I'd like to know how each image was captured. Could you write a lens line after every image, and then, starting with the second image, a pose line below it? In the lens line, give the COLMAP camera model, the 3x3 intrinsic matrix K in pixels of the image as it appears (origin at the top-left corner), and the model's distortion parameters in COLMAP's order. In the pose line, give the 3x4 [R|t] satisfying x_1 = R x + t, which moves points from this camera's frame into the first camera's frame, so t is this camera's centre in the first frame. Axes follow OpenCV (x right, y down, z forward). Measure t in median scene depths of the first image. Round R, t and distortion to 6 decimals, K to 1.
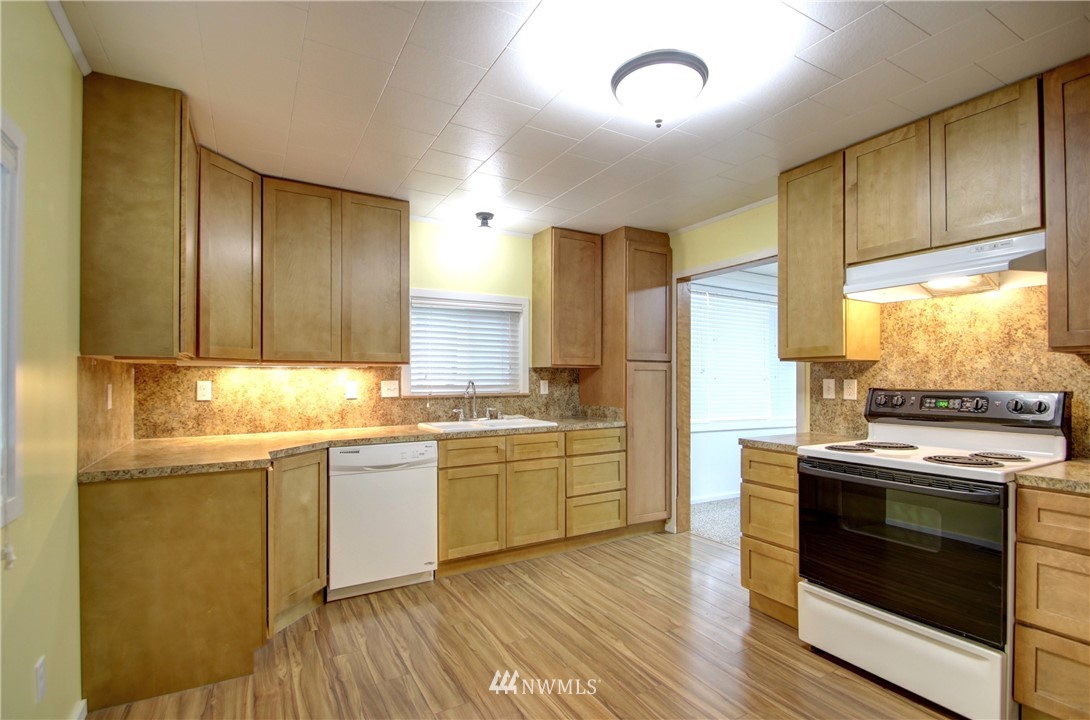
lens RADIAL K [[511.3, 0, 548.0], [0, 511.3, 377.4], [0, 0, 1]] dist [-0.000391, 0.000009]
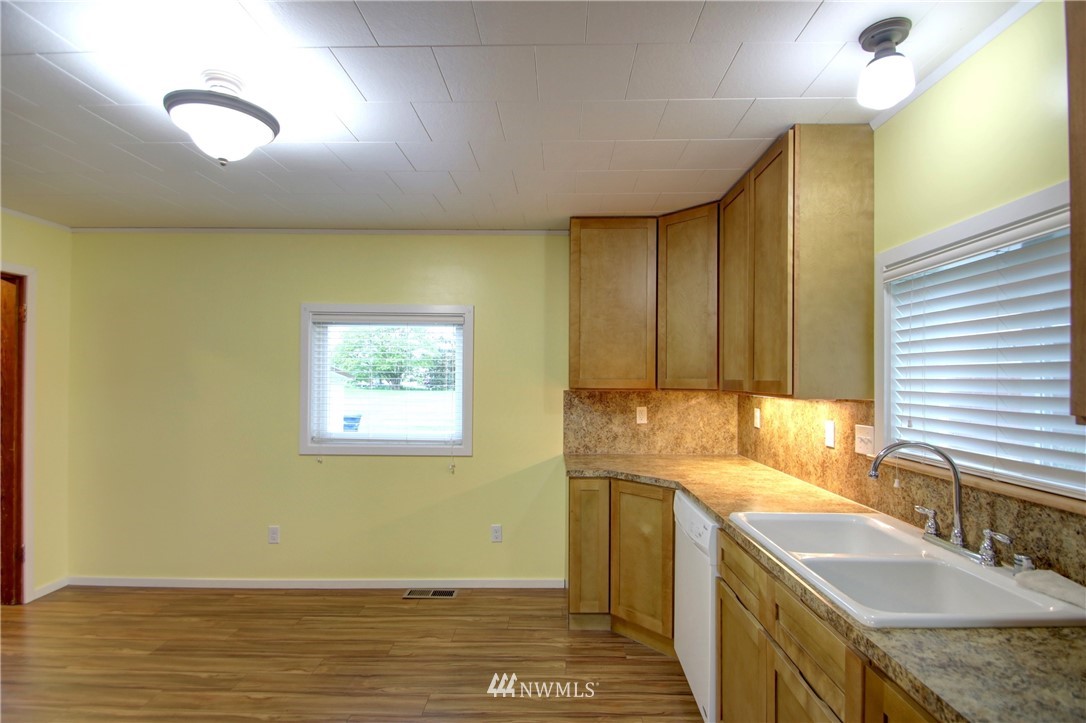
lens RADIAL K [[504.5, 0, 545.6], [0, 504.5, 377.4], [0, 0, 1]] dist [0.023917, -0.007002]
pose [[-0.515752, -0.003433, -0.856731, 0.475174], [-0.003469, 0.999992, -0.001919, -0.059783], [0.856731, 0.001982, -0.515760, 1.315855]]
